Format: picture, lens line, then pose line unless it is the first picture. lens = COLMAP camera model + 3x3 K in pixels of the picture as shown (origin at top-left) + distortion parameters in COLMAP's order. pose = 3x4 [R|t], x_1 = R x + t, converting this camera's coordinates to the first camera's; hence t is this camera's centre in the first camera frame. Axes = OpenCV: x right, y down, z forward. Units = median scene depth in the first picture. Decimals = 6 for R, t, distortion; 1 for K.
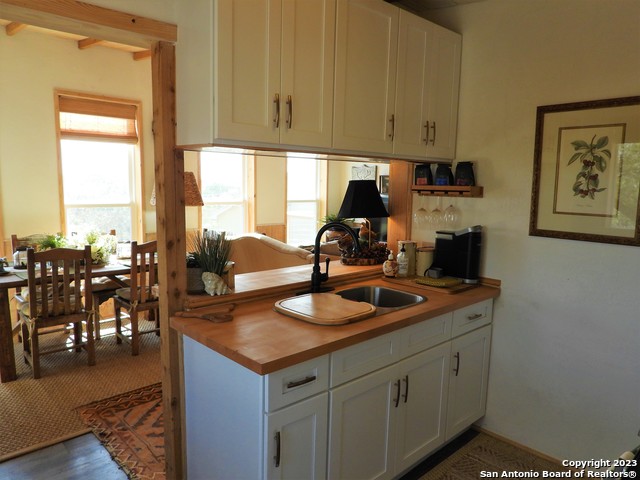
lens RADIAL K [[458.3, 0, 320.0], [0, 458.3, 240.0], [0, 0, 1]] dist [-0.020662, 0.007609]
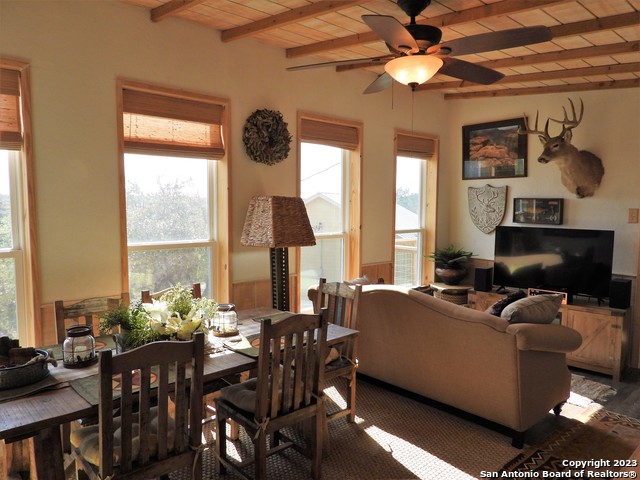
lens RADIAL K [[458.3, 0, 320.0], [0, 458.3, 240.0], [0, 0, 1]] dist [-0.020662, 0.007609]
pose [[0.999846, -0.006840, -0.016167, -0.282887], [0.006222, 0.999260, -0.037954, -0.066207], [0.016415, 0.037847, 0.999149, 0.349214]]
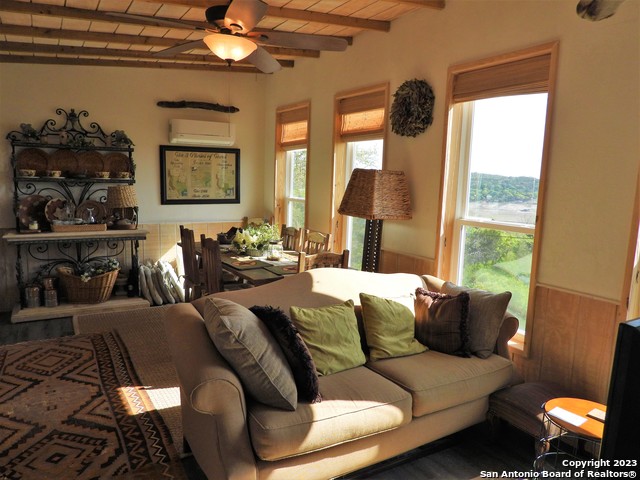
lens RADIAL K [[458.3, 0, 320.0], [0, 458.3, 240.0], [0, 0, 1]] dist [-0.020662, 0.007609]
pose [[-0.204696, 0.109735, -0.972655, 0.498843], [-0.153291, 0.977841, 0.142580, -0.154305], [0.966748, 0.178285, -0.183338, 1.262002]]
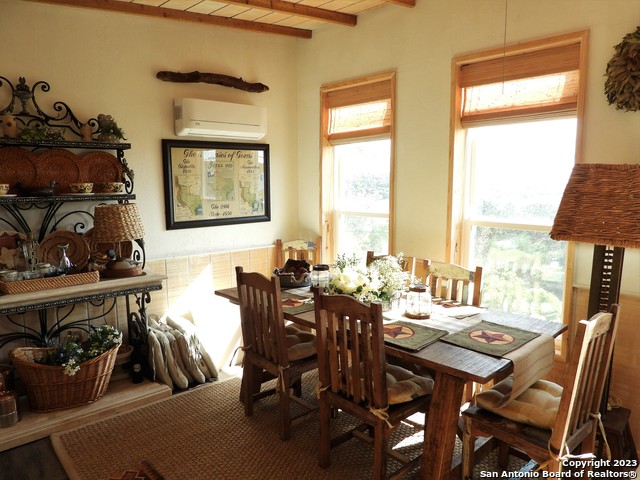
lens RADIAL K [[458.3, 0, 320.0], [0, 458.3, 240.0], [0, 0, 1]] dist [-0.020662, 0.007609]
pose [[-0.014471, 0.110595, -0.993760, 0.162439], [-0.120165, 0.986469, 0.111534, -0.109445], [0.992648, 0.121029, -0.000986, 0.858107]]
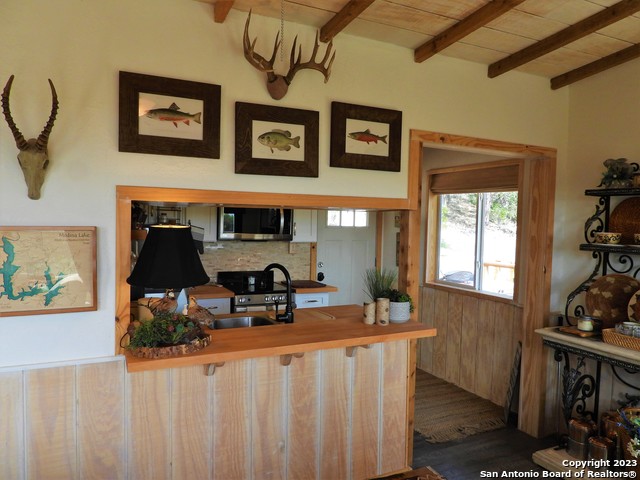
lens RADIAL K [[458.3, 0, 320.0], [0, 458.3, 240.0], [0, 0, 1]] dist [-0.020662, 0.007609]
pose [[-0.952707, -0.048455, 0.300004, -0.224918], [0.001816, 0.986280, 0.165069, -0.157077], [-0.303886, 0.157807, -0.939548, 1.115903]]
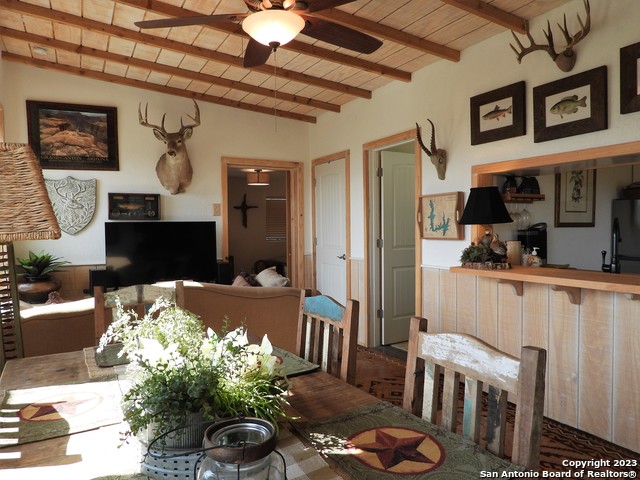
lens RADIAL K [[458.3, 0, 320.0], [0, 458.3, 240.0], [0, 0, 1]] dist [-0.020662, 0.007609]
pose [[0.262582, -0.050621, 0.963581, -0.714899], [0.132959, 0.990995, 0.015829, -0.056130], [-0.955705, 0.123961, 0.266948, 0.782042]]
